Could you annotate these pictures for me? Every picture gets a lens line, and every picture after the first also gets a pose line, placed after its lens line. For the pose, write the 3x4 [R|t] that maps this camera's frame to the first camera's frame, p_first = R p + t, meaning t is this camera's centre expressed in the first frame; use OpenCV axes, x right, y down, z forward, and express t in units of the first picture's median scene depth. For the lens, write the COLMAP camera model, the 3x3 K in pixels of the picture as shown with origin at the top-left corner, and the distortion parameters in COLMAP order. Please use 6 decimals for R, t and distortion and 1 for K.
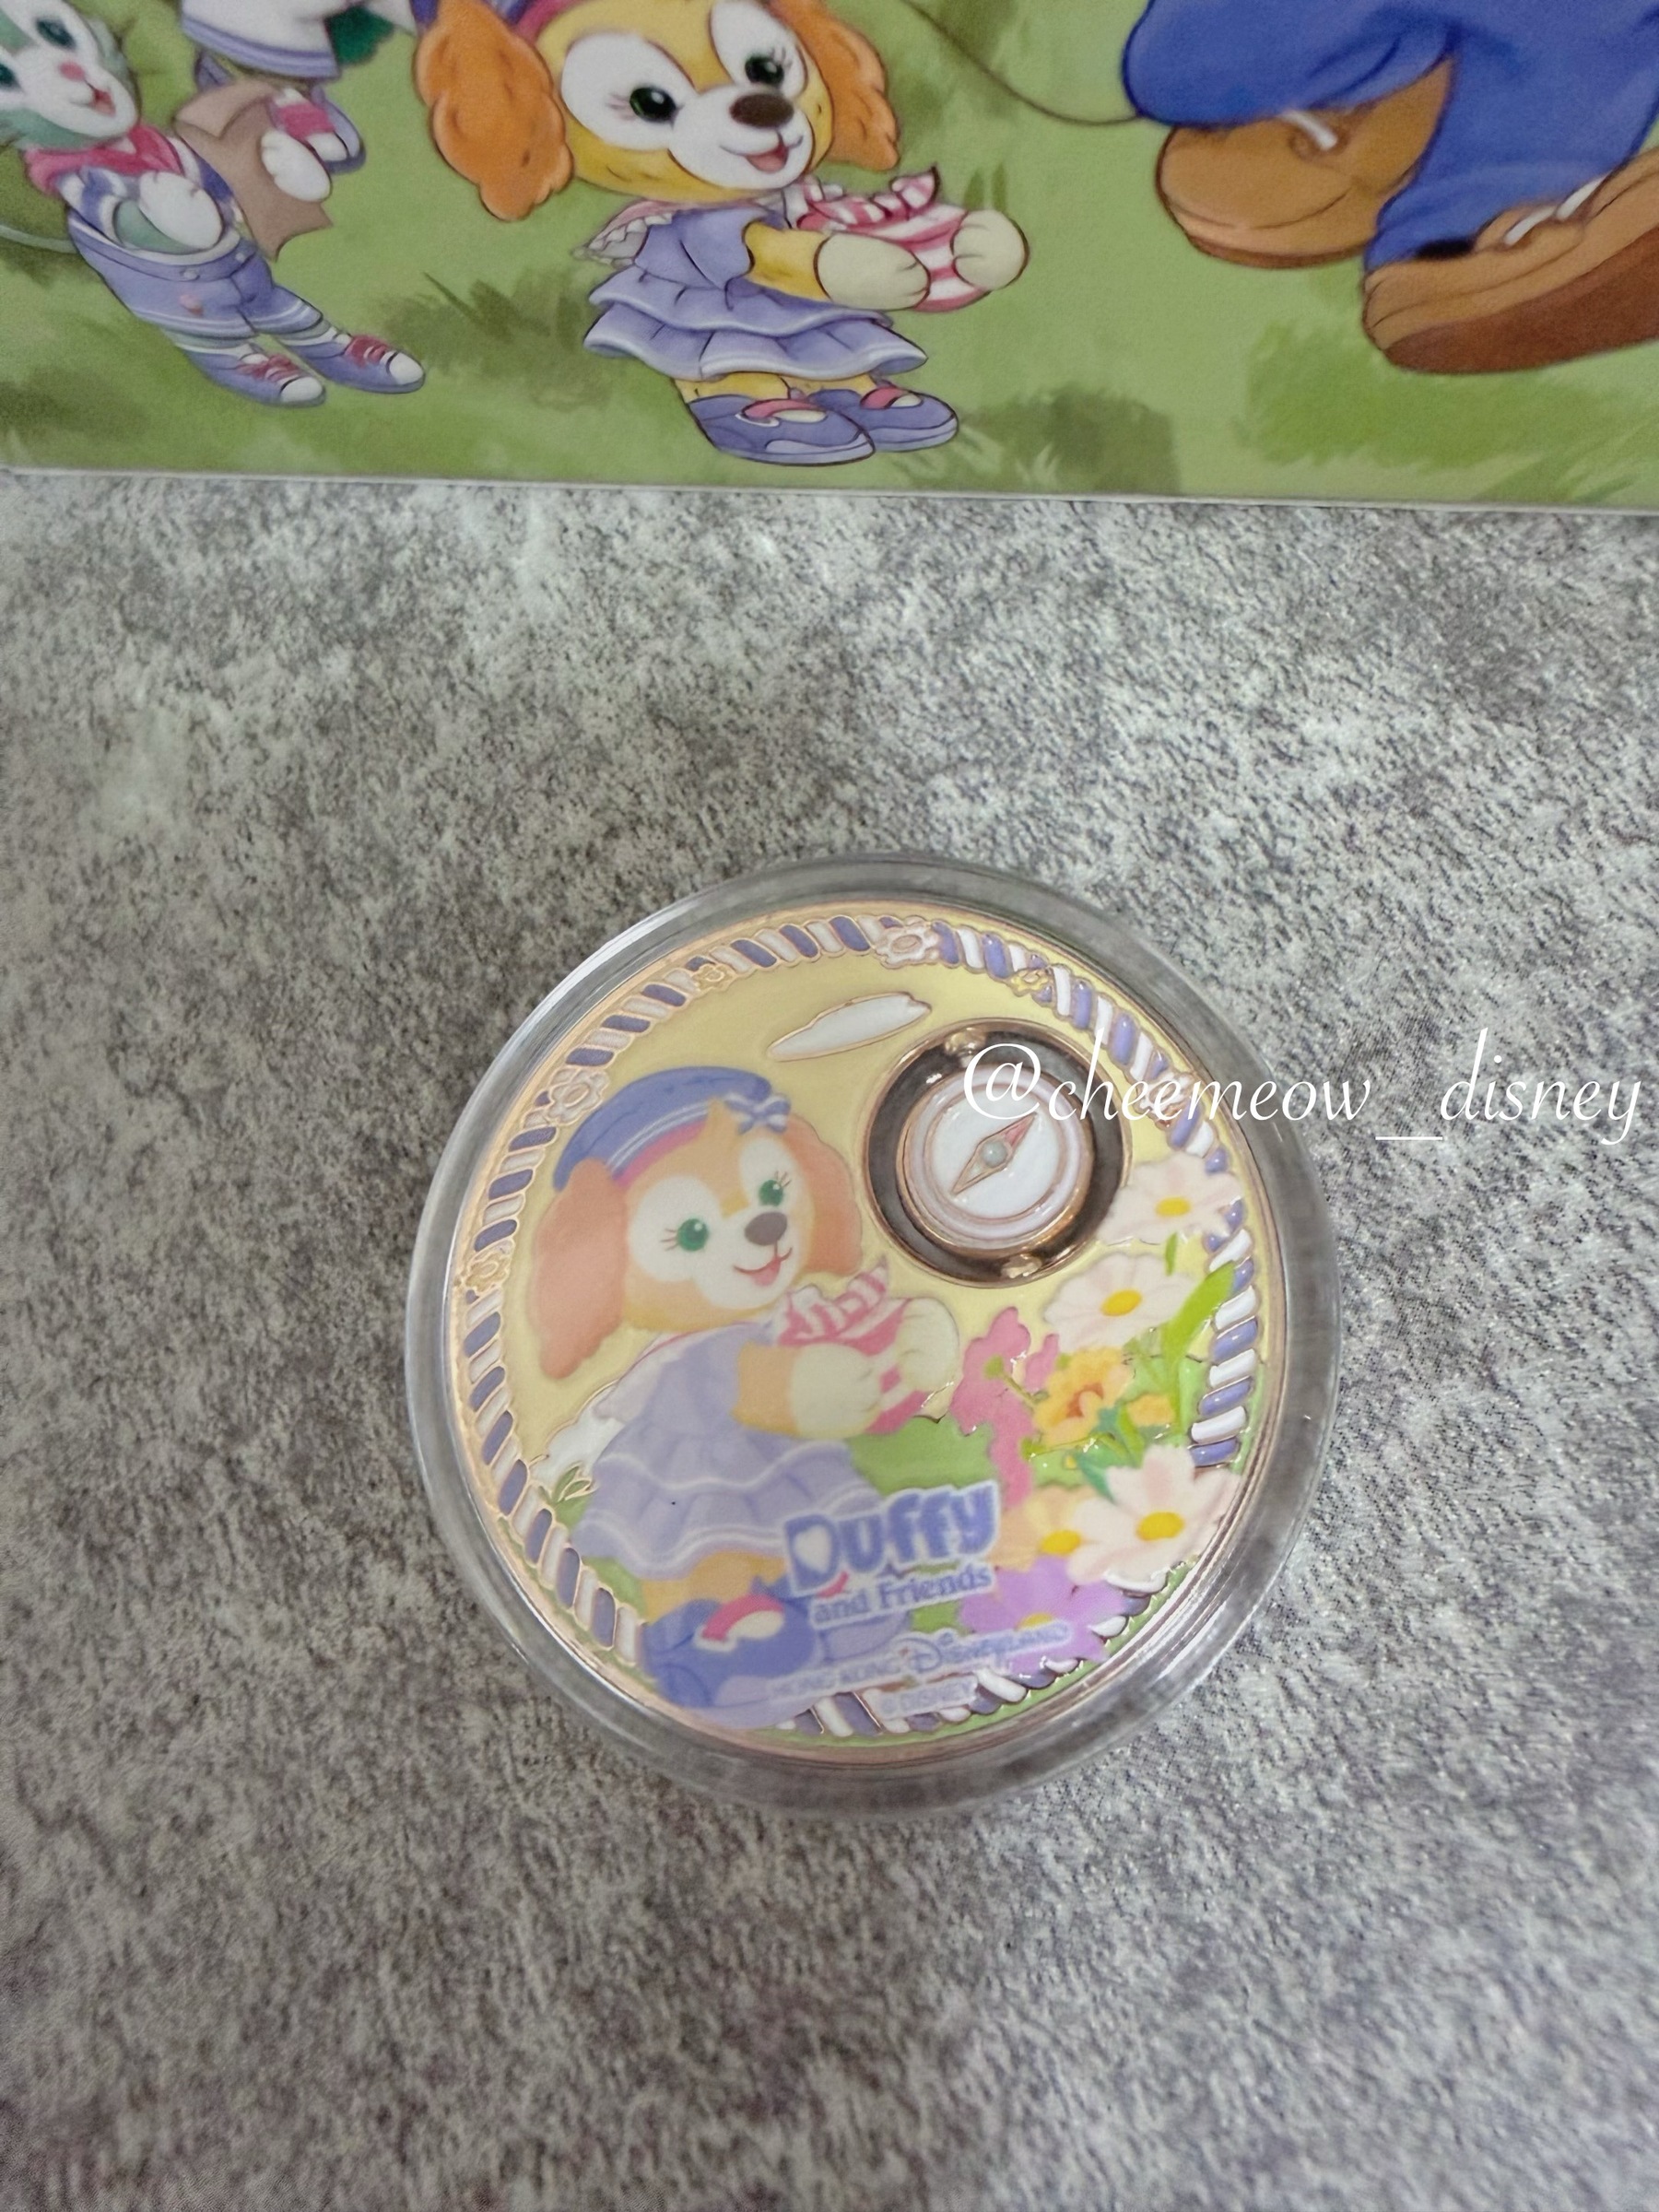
lens RADIAL K [[1598.7, 0, 841.7], [0, 1598.7, 1008.7], [0, 0, 1]] dist [0.001119, 0.007554]
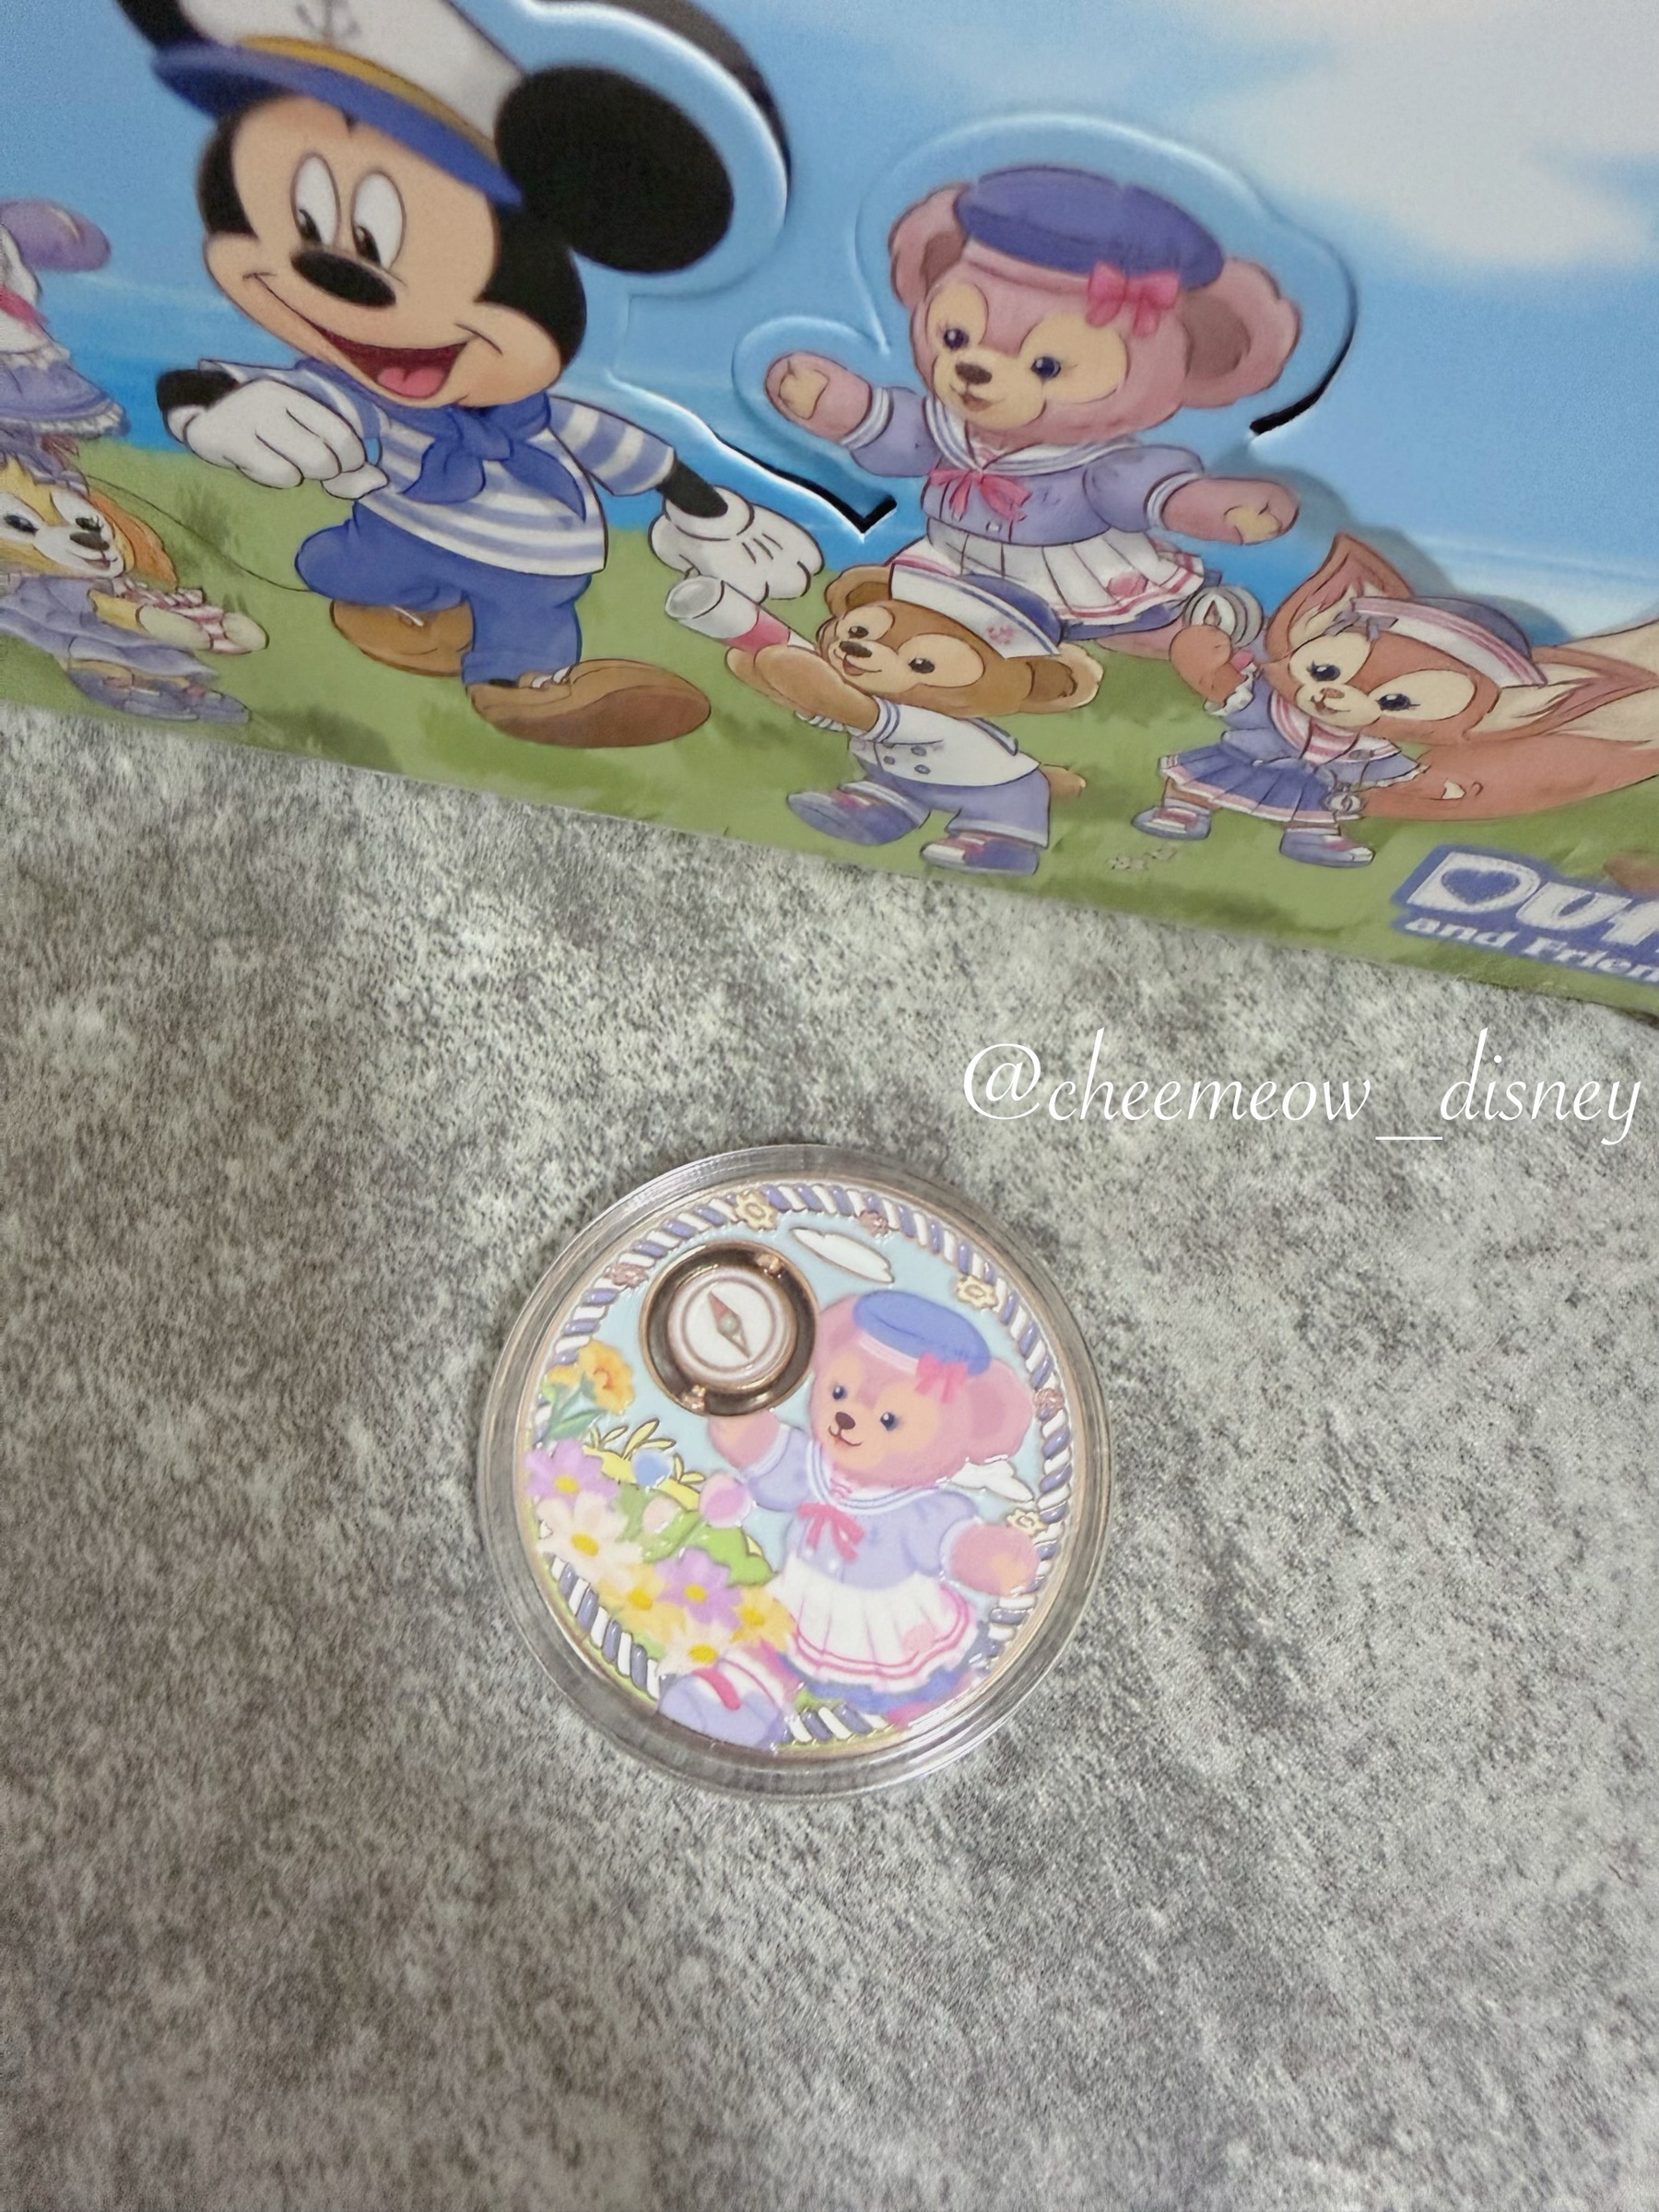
lens RADIAL K [[1578.7, 0, 828.3], [0, 1578.7, 1017.8], [0, 0, 1]] dist [-0.000784, 0.007455]
pose [[0.958769, 0.099836, 0.266072, 0.232321], [-0.078129, 0.992783, -0.090983, 0.017185], [-0.273236, 0.066444, 0.959650, -0.587778]]
